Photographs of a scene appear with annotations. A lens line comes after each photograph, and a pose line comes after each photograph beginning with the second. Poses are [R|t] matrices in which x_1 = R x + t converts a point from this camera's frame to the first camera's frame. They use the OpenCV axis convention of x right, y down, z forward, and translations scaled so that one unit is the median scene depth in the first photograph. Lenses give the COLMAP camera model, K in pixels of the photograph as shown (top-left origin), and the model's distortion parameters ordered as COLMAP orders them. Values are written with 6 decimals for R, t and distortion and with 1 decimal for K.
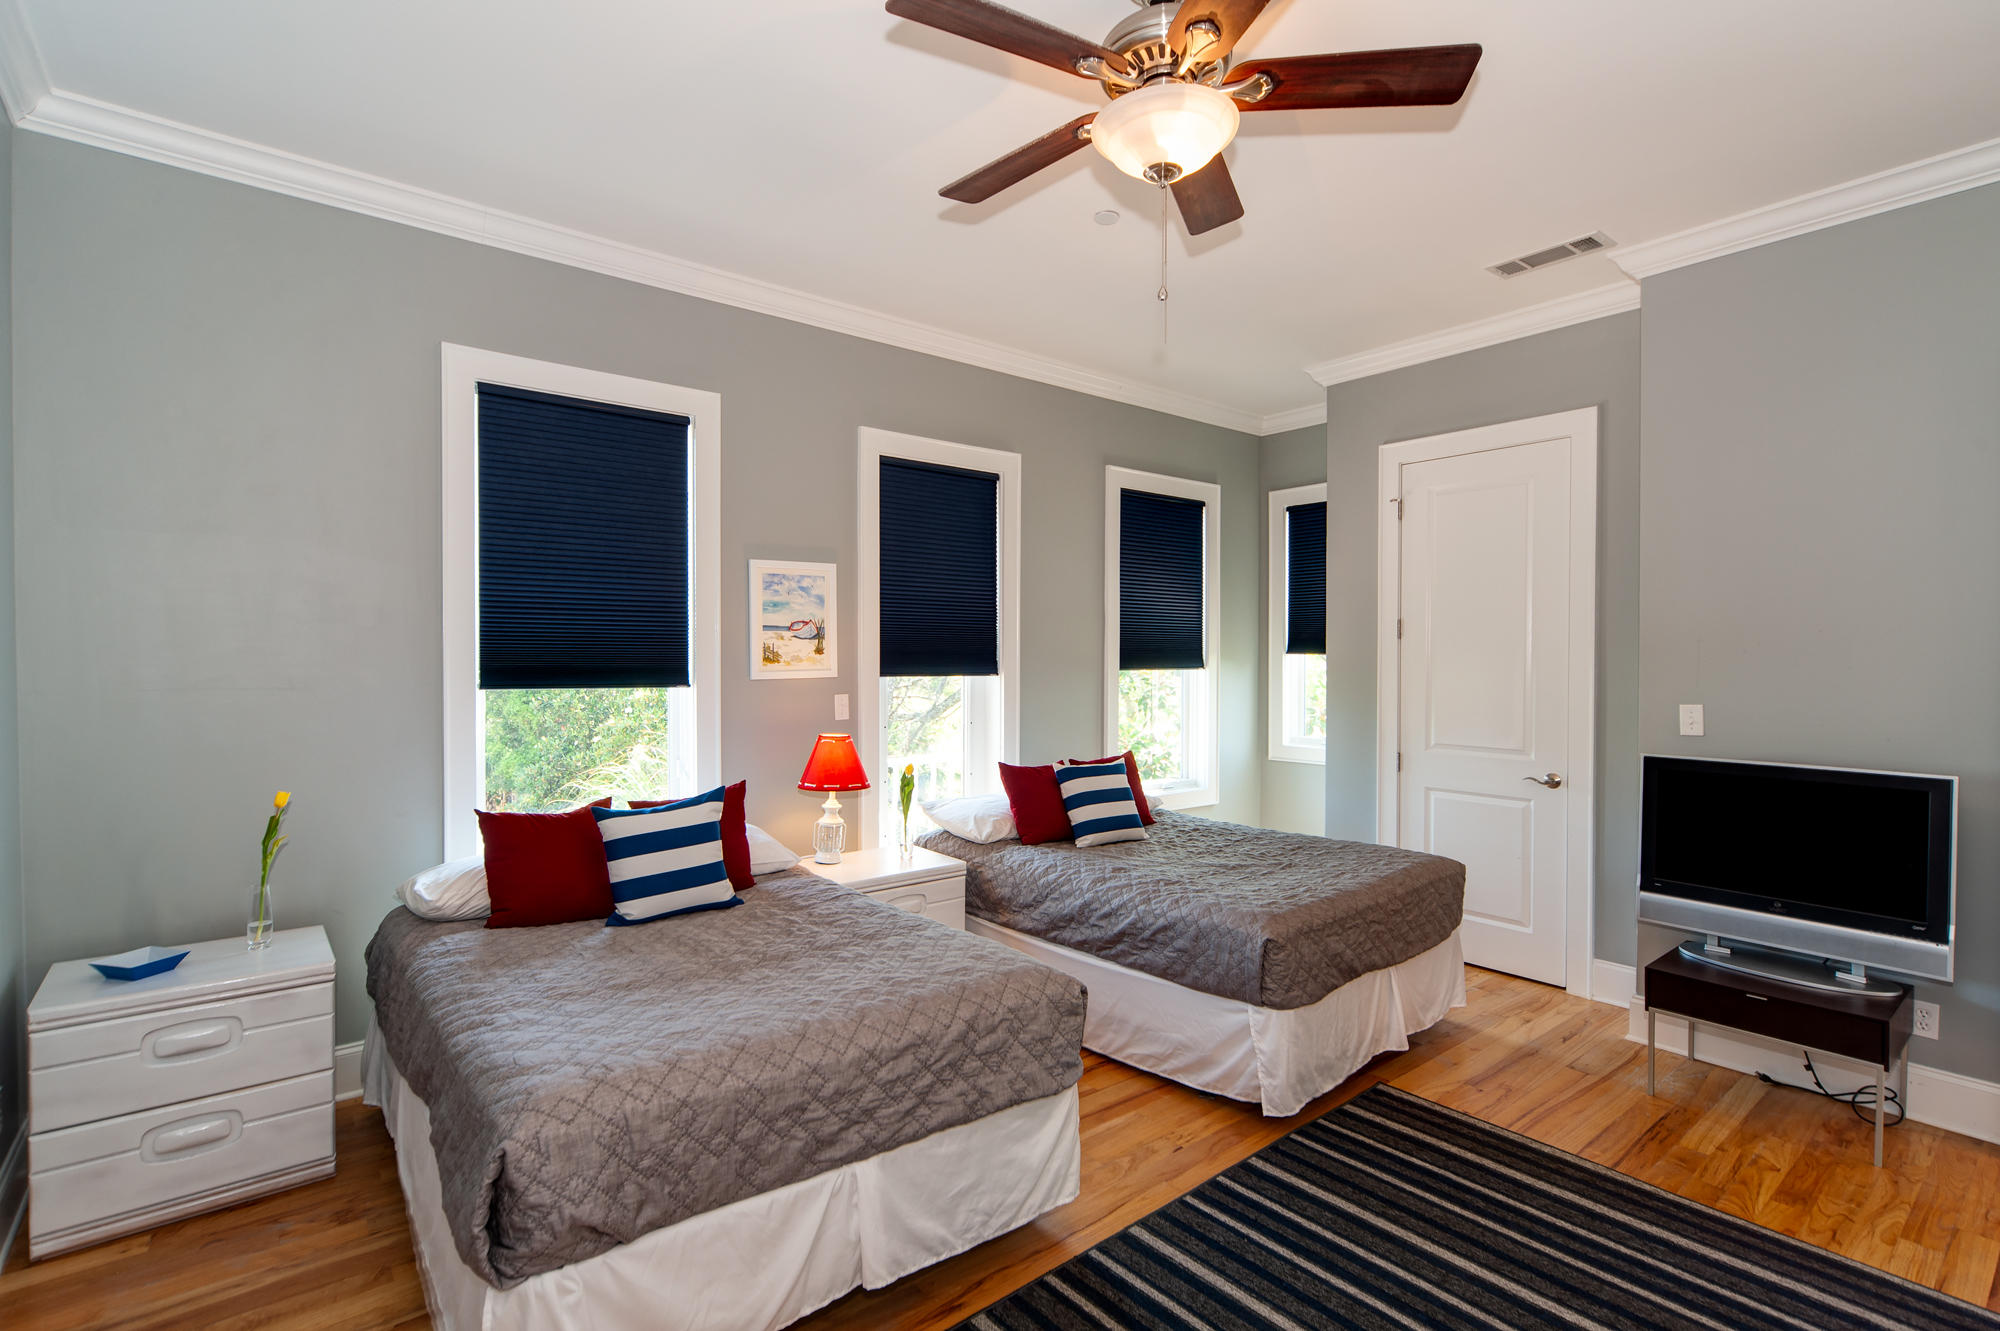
lens RADIAL K [[938.1, 0, 998.7], [0, 938.1, 672.9], [0, 0, 1]] dist [-0.000384, 0.000046]
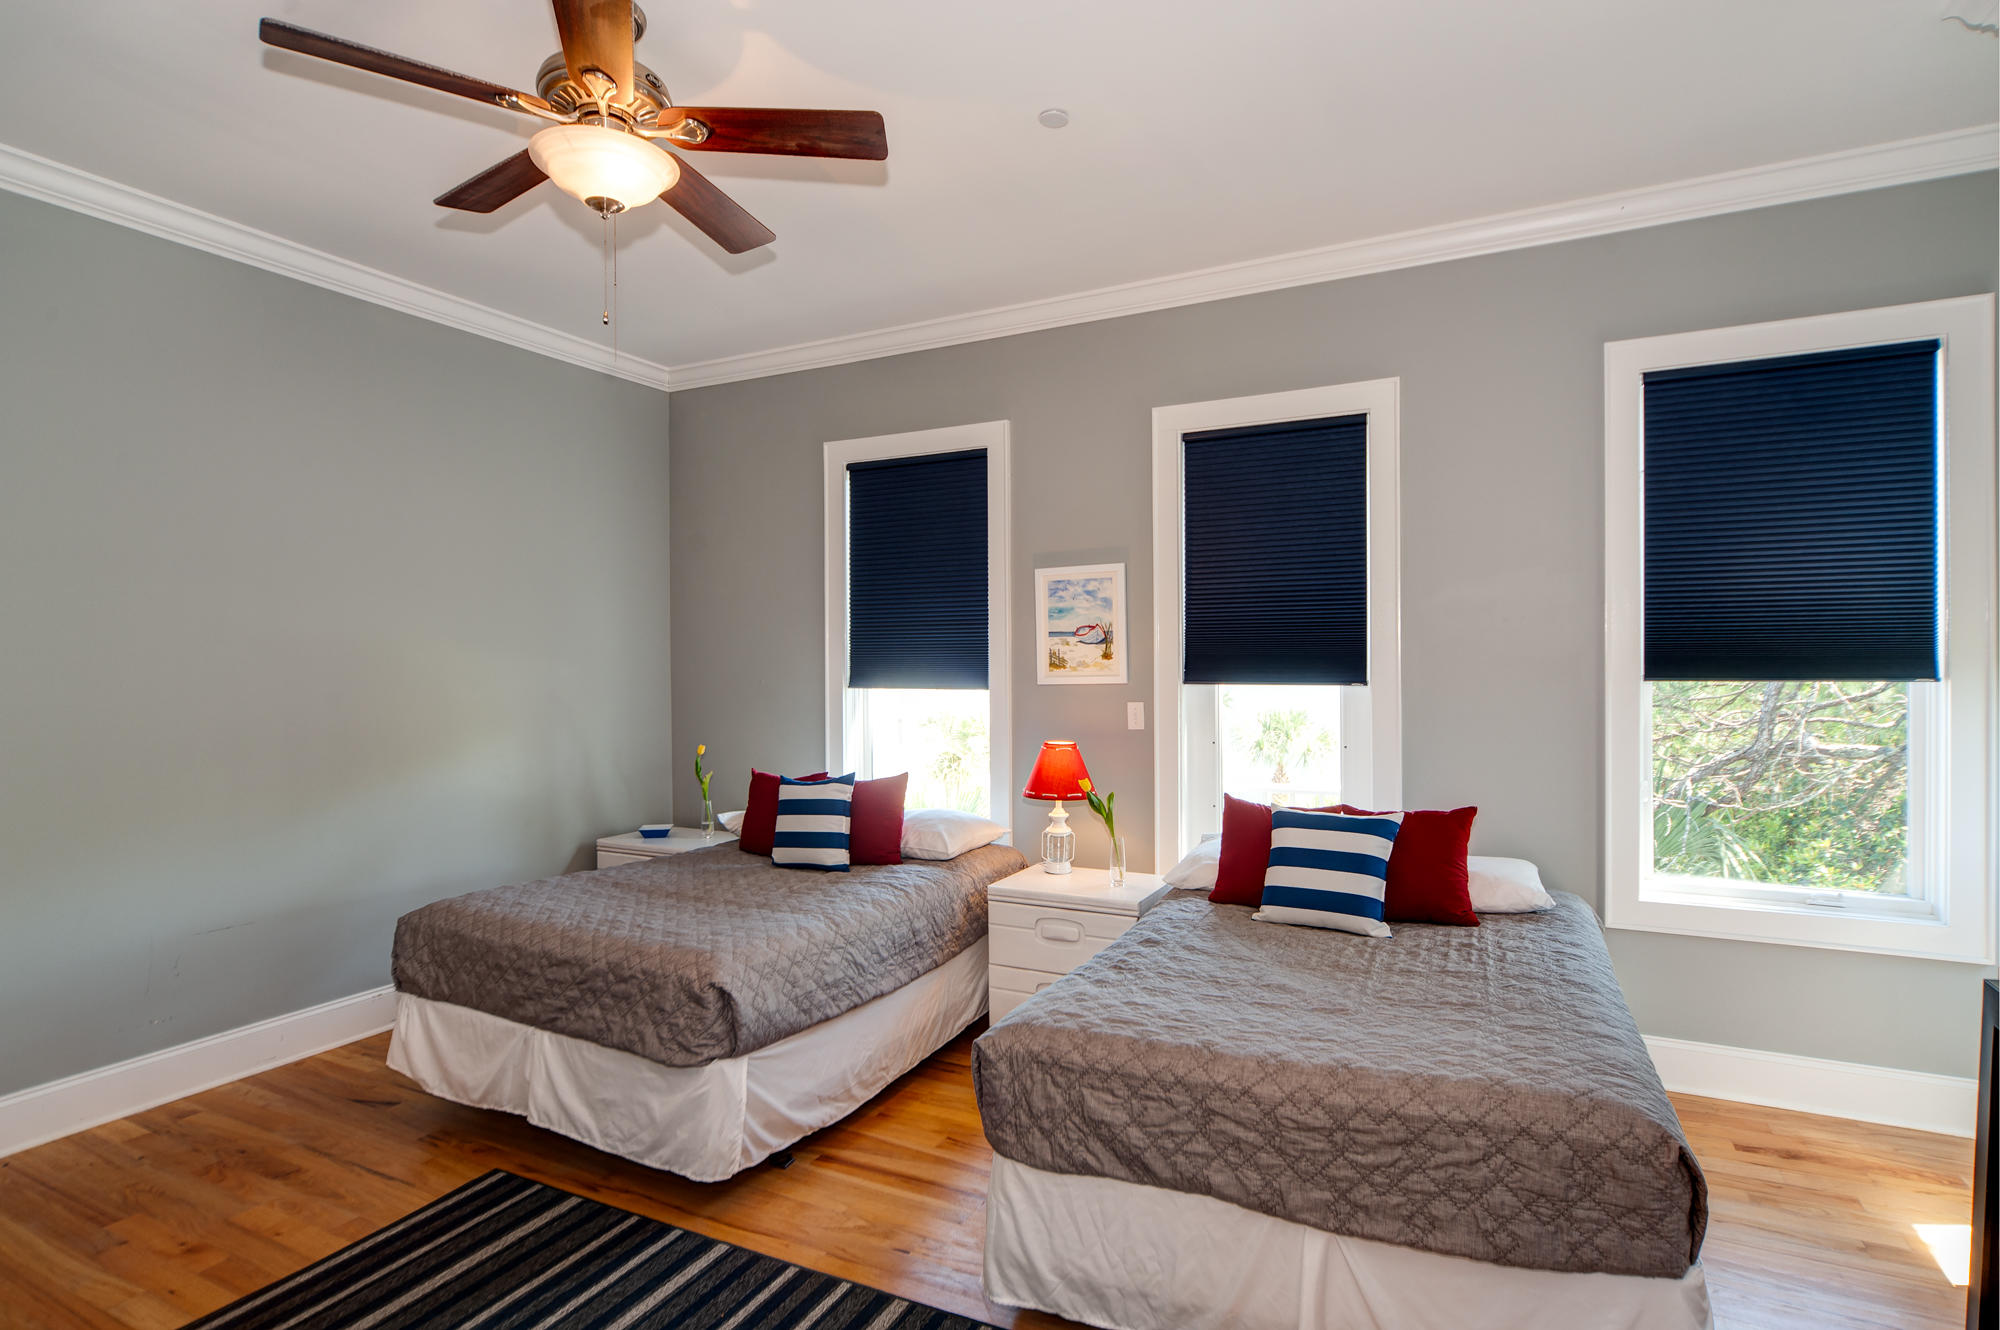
lens RADIAL K [[1020.3, 0, 1000.0], [0, 1020.3, 665.0], [0, 0, 1]] dist [0.000216, 0.000013]
pose [[0.406308, -0.001888, -0.913734, 0.744748], [-0.009280, 0.999938, -0.006193, -0.006876], [0.913689, 0.010996, 0.406265, 0.495840]]
